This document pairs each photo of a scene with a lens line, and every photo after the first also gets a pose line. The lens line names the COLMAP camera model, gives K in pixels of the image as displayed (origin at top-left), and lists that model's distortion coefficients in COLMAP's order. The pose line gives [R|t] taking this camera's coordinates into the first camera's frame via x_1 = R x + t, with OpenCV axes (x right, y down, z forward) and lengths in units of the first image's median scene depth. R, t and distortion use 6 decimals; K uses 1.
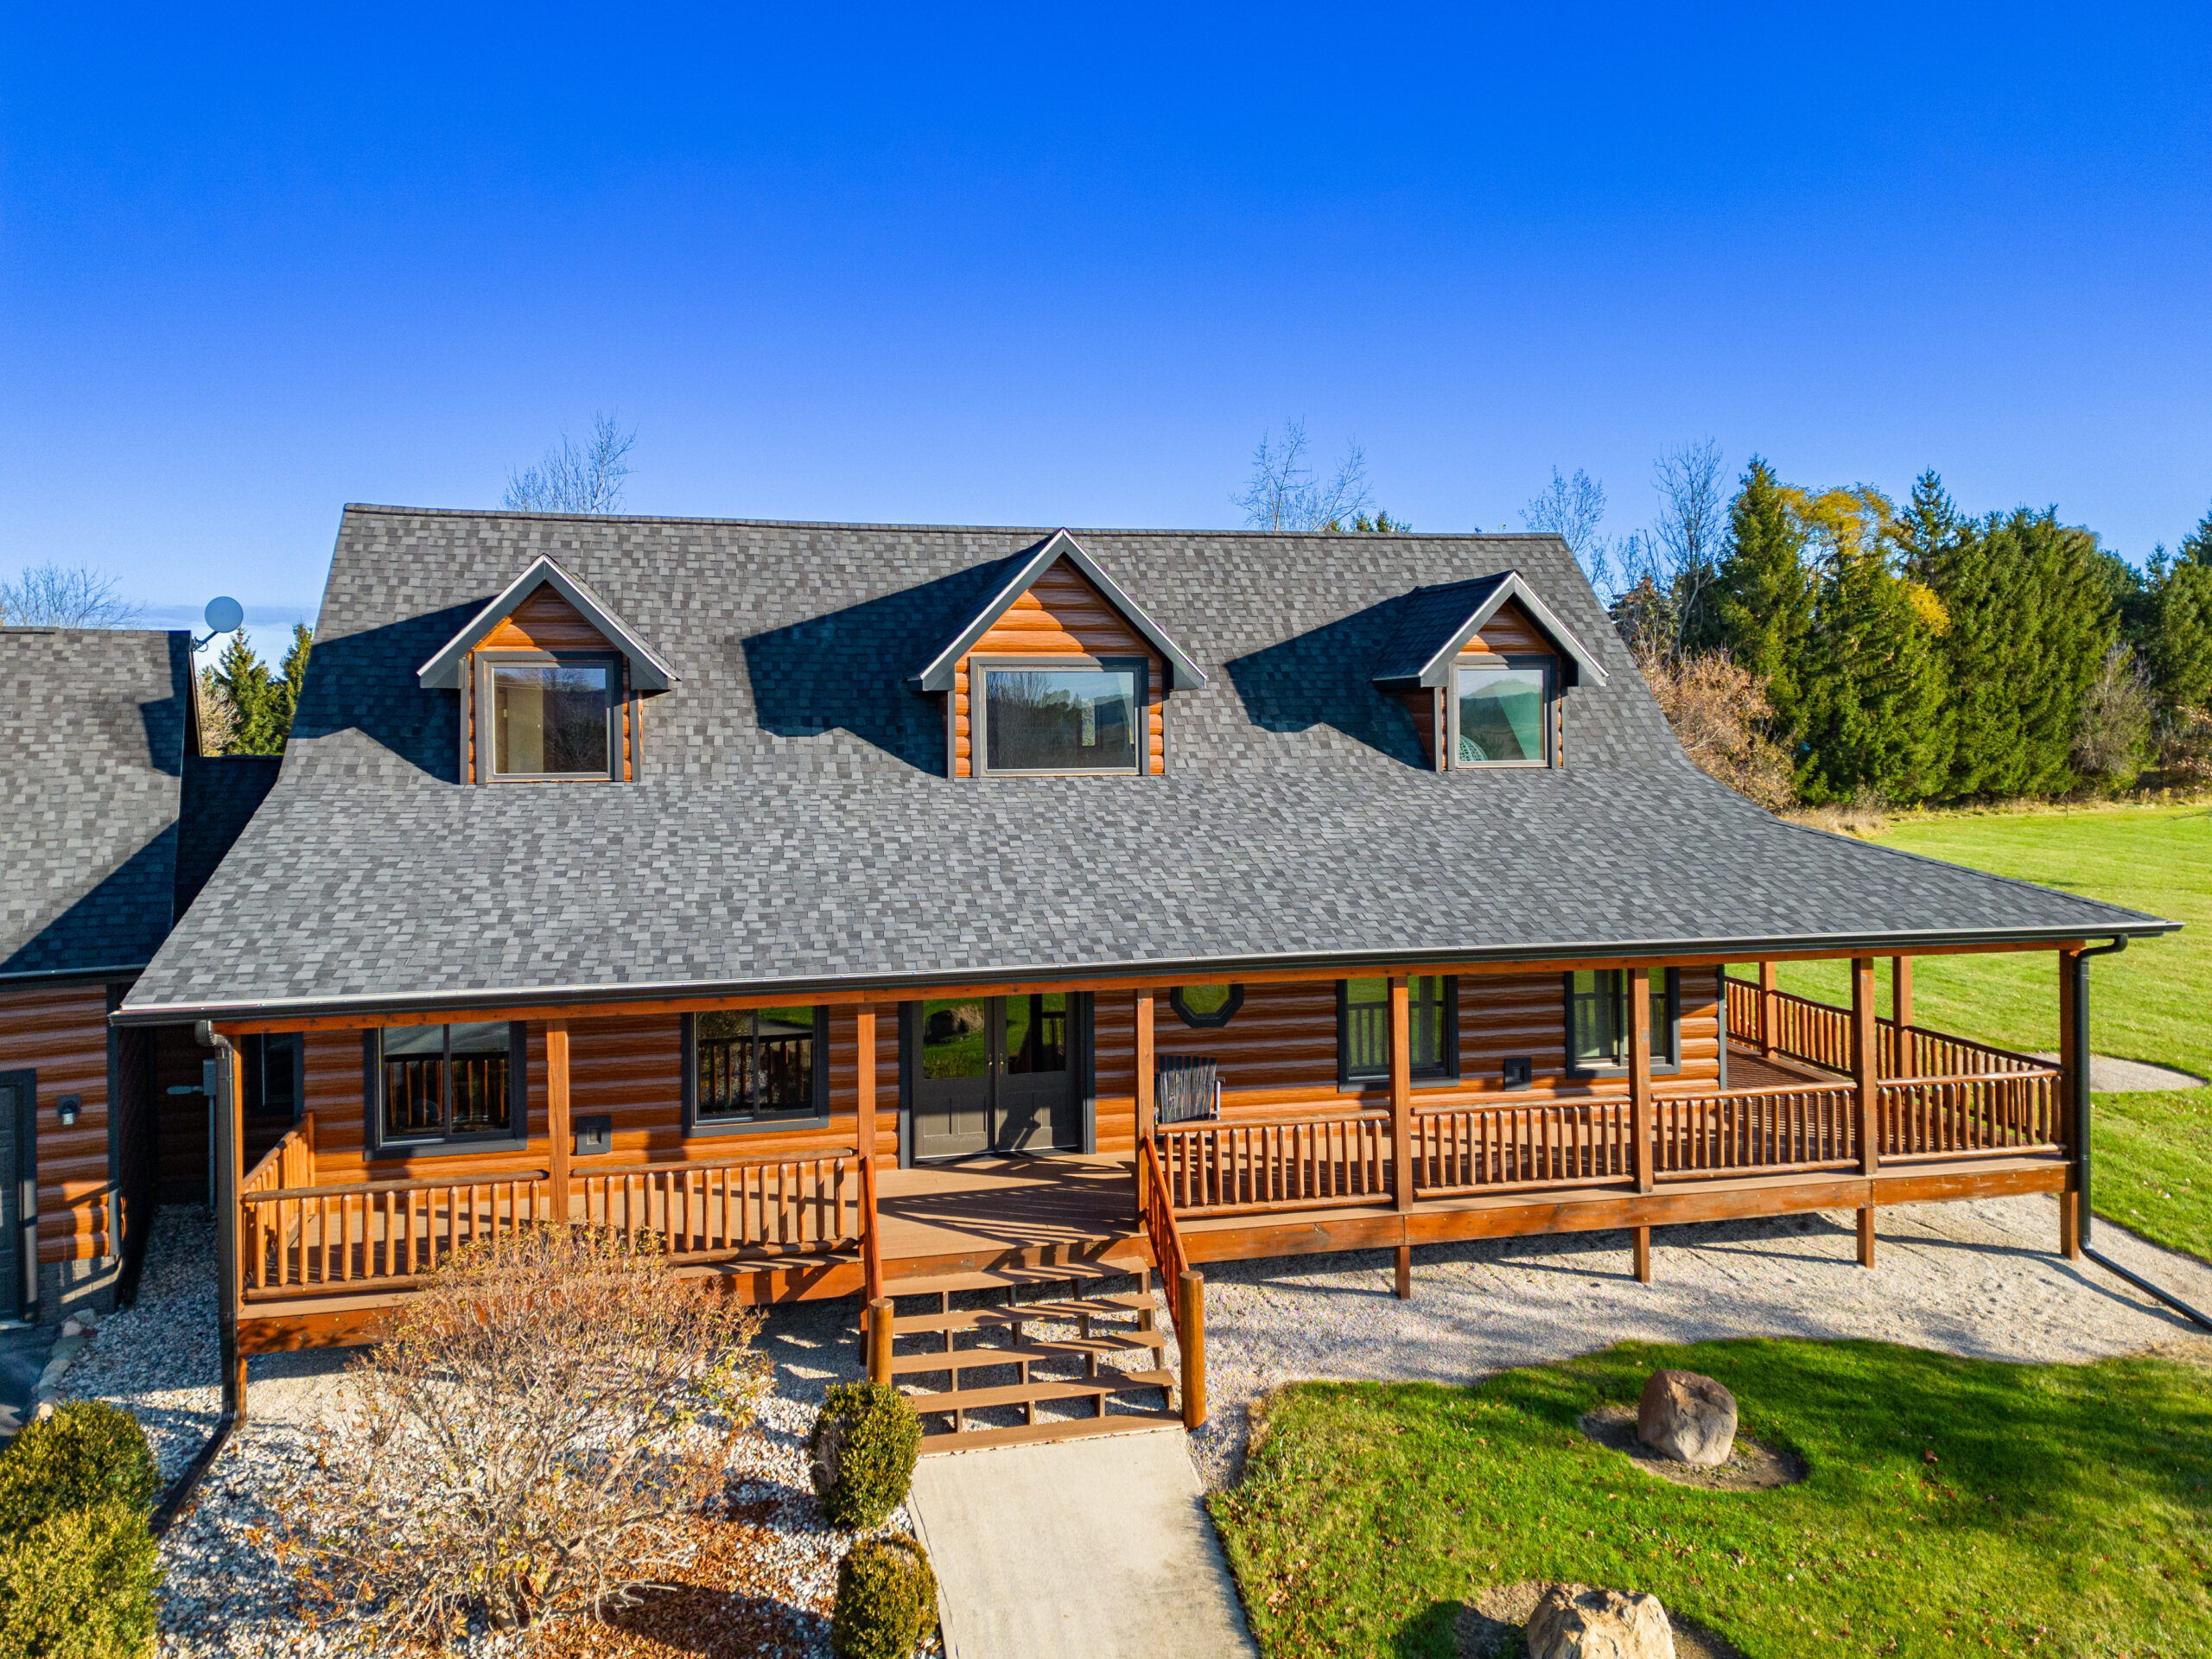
lens RADIAL K [[1568.4, 0, 1118.3], [0, 1568.4, 764.4], [0, 0, 1]] dist [0.087824, -0.079477]
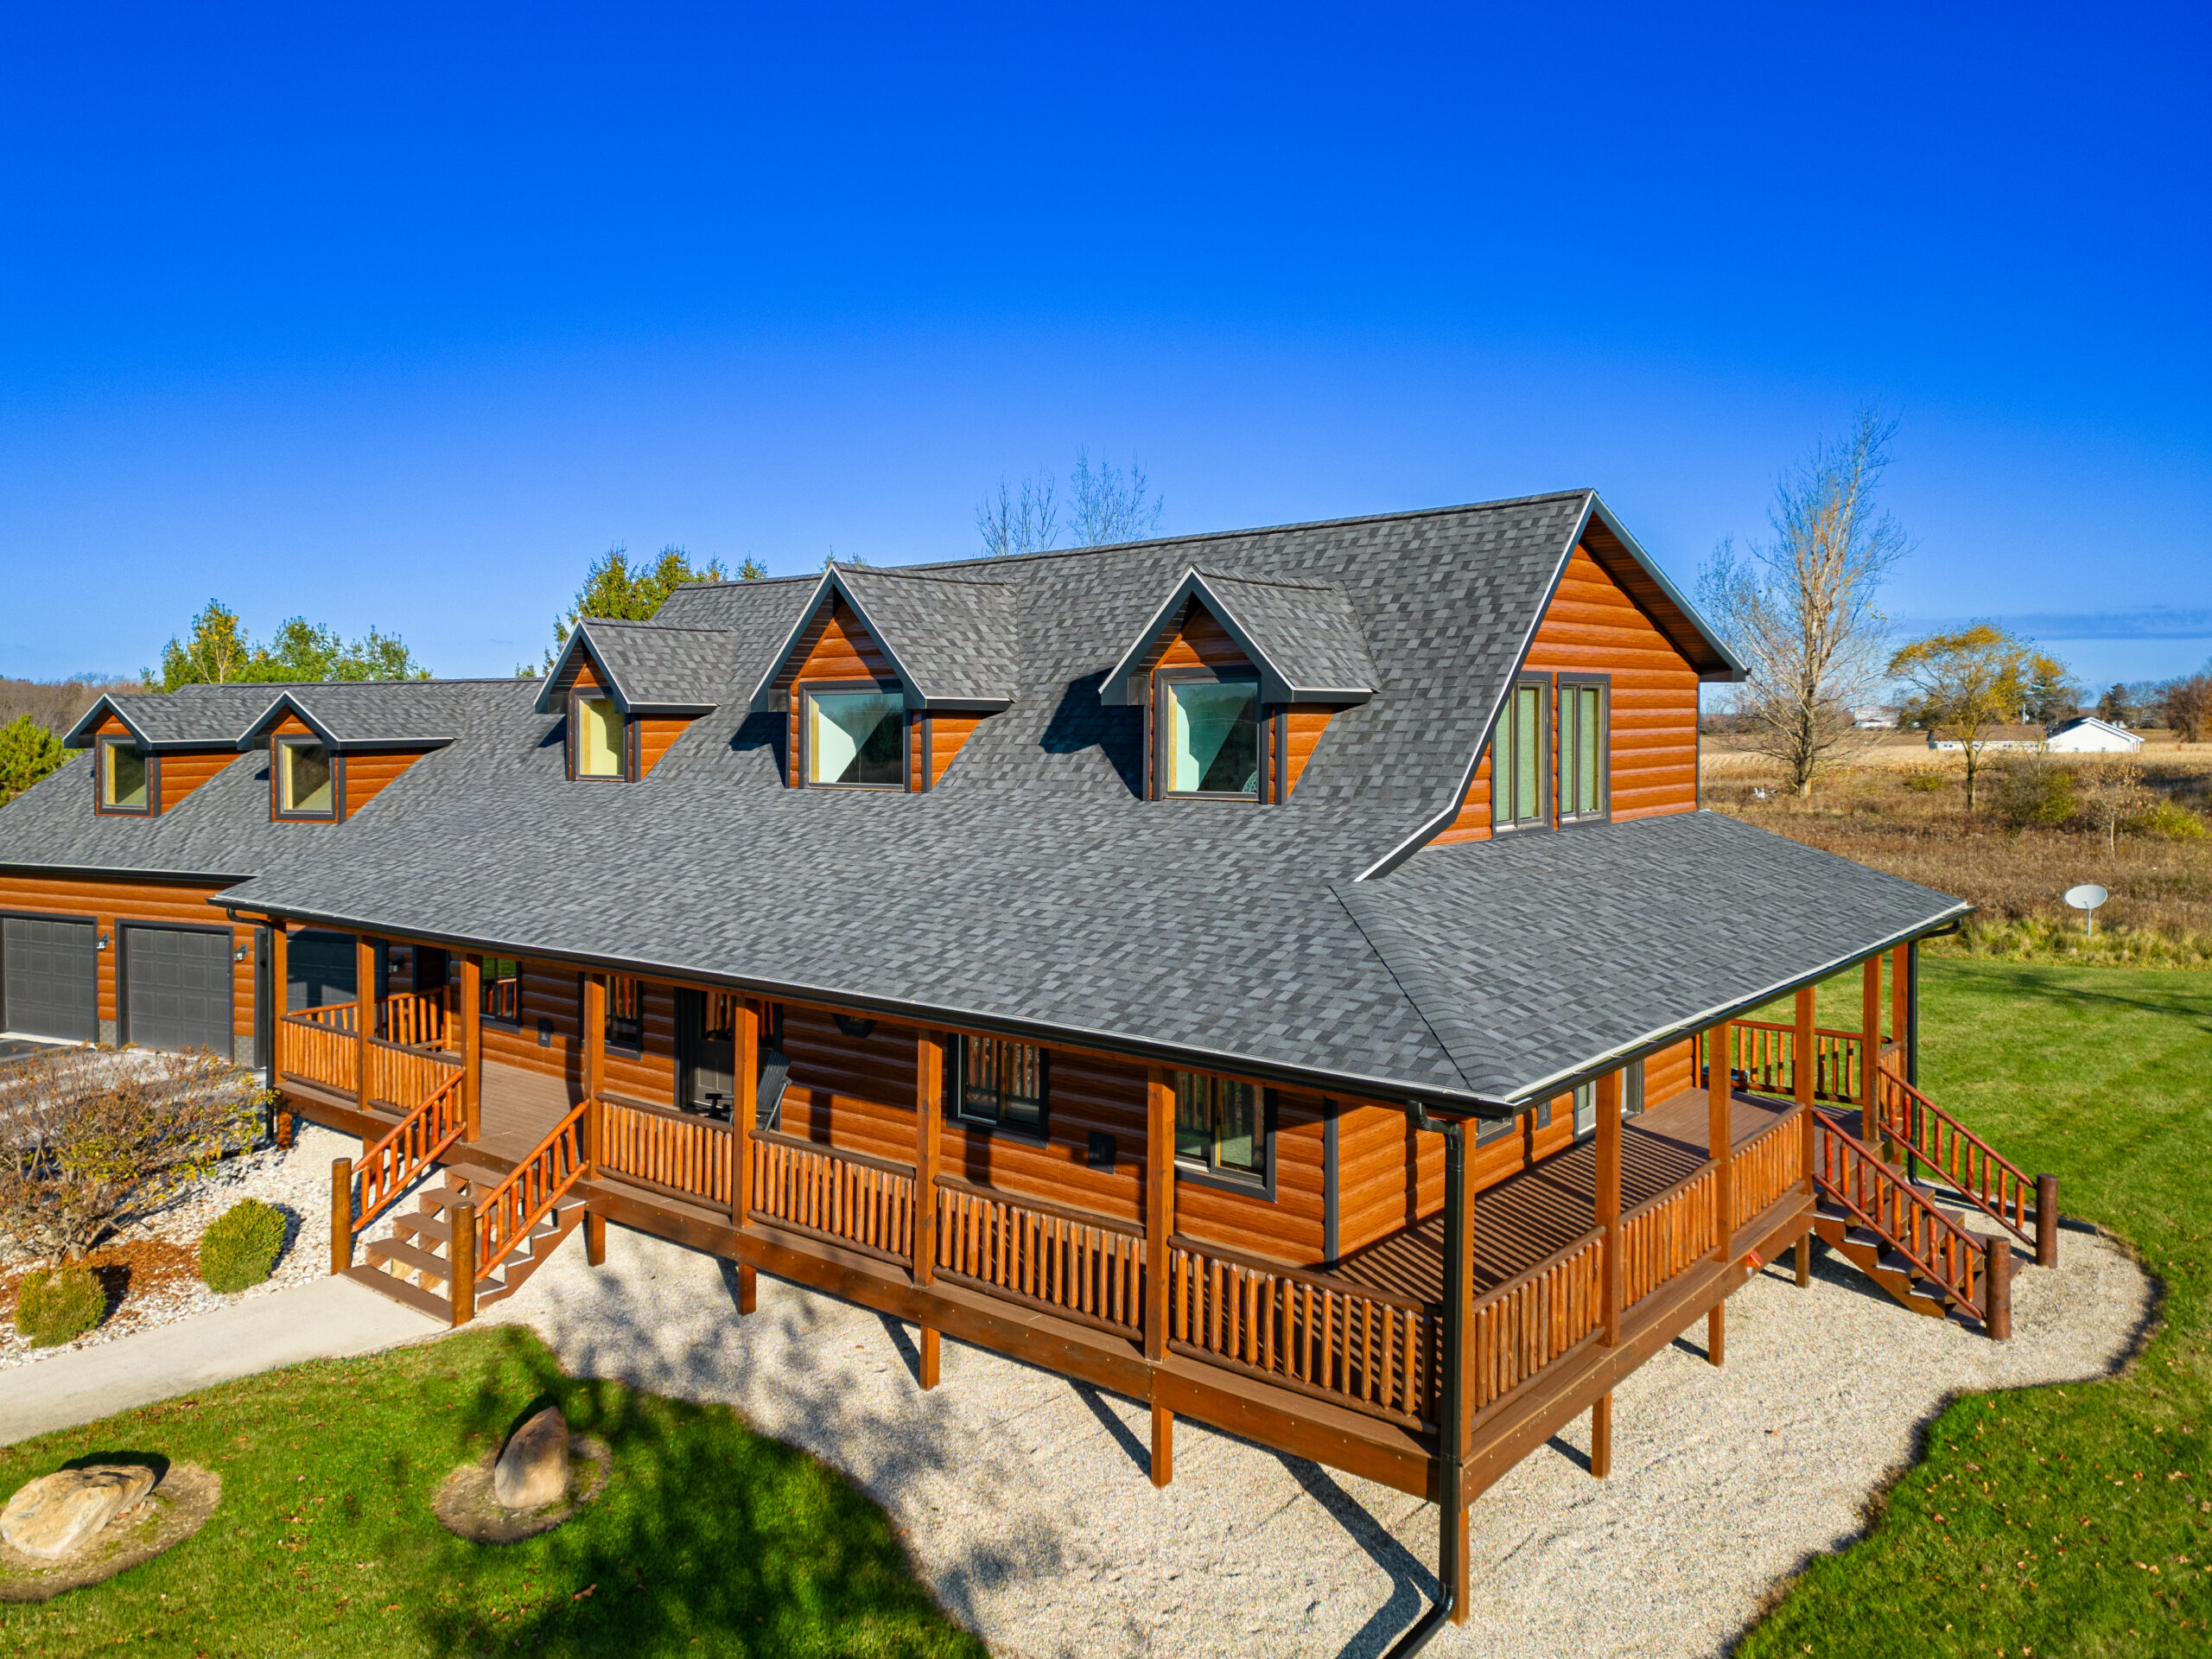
lens RADIAL K [[1568.4, 0, 1118.3], [0, 1568.4, 764.4], [0, 0, 1]] dist [0.087824, -0.079477]
pose [[0.599387, 0.020212, -0.800204, 0.833397], [-0.031531, 0.999501, 0.001628, -0.015057], [0.799838, 0.024256, 0.599726, 0.430440]]
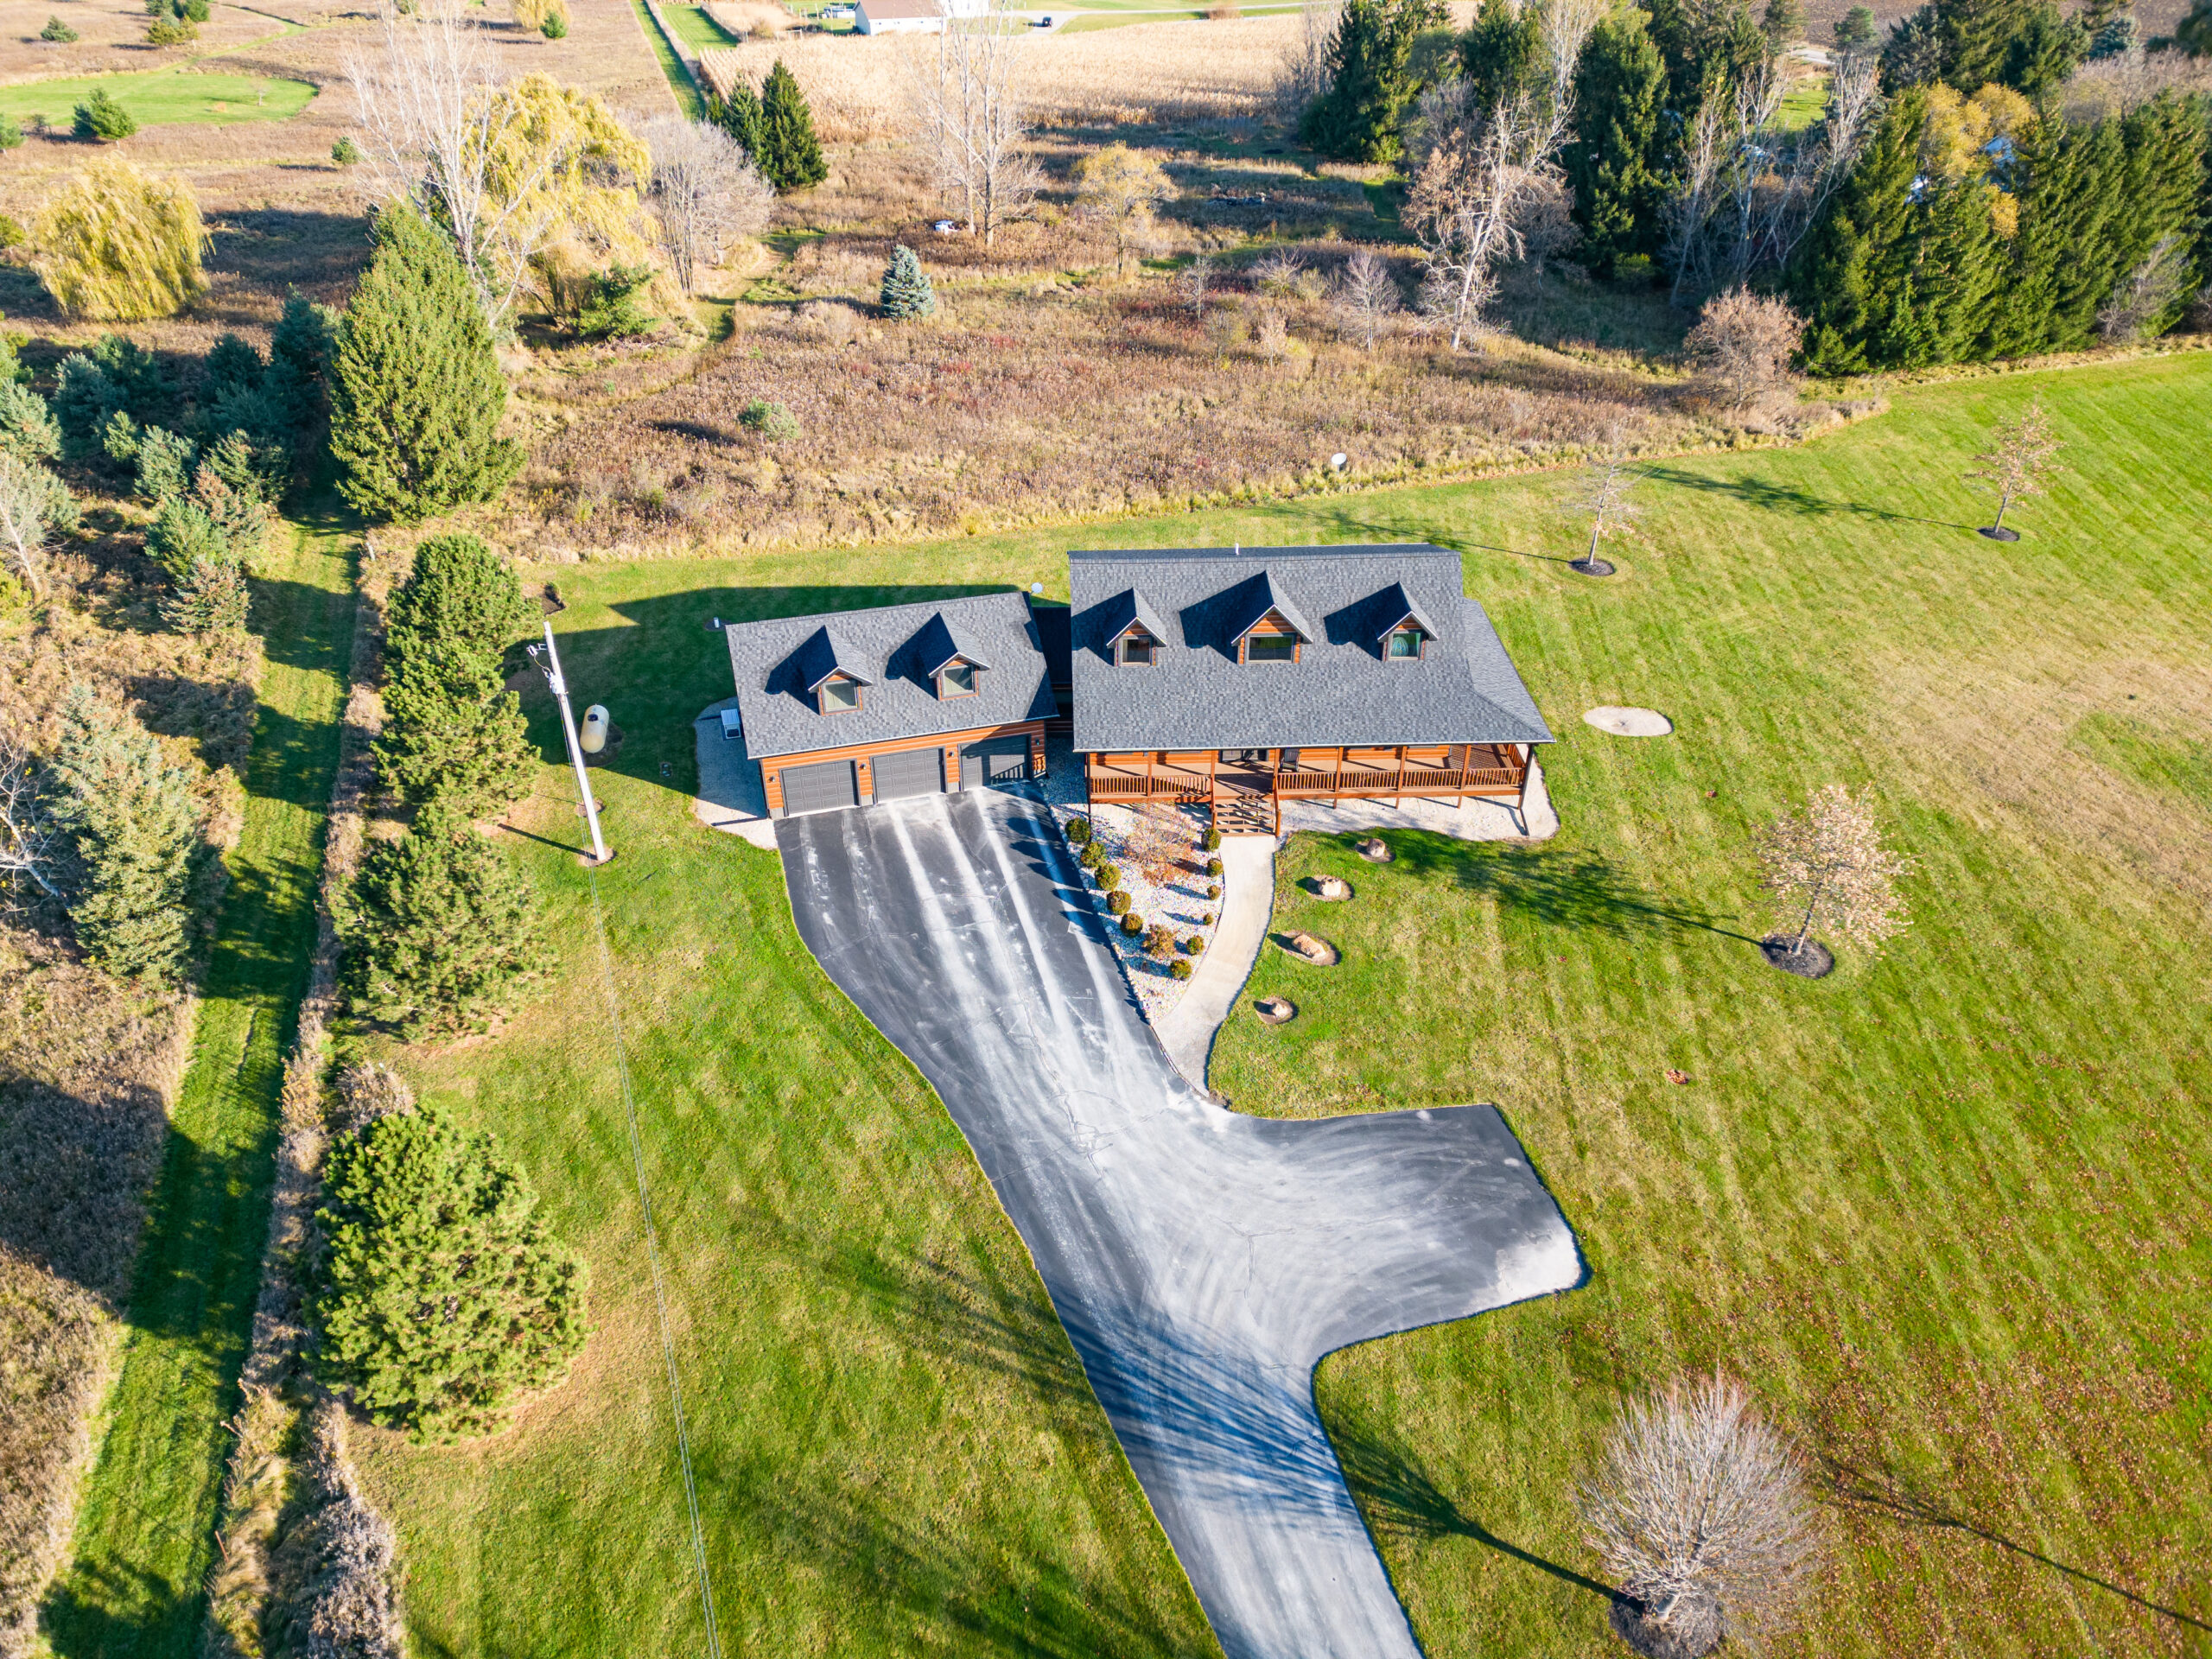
lens RADIAL K [[1568.4, 0, 1118.3], [0, 1568.4, 764.4], [0, 0, 1]] dist [0.087824, -0.079477]
pose [[0.980039, 0.109309, -0.166056, 0.221736], [-0.013043, 0.868826, 0.494945, -1.378914], [0.198375, -0.482900, 0.852910, -1.980838]]
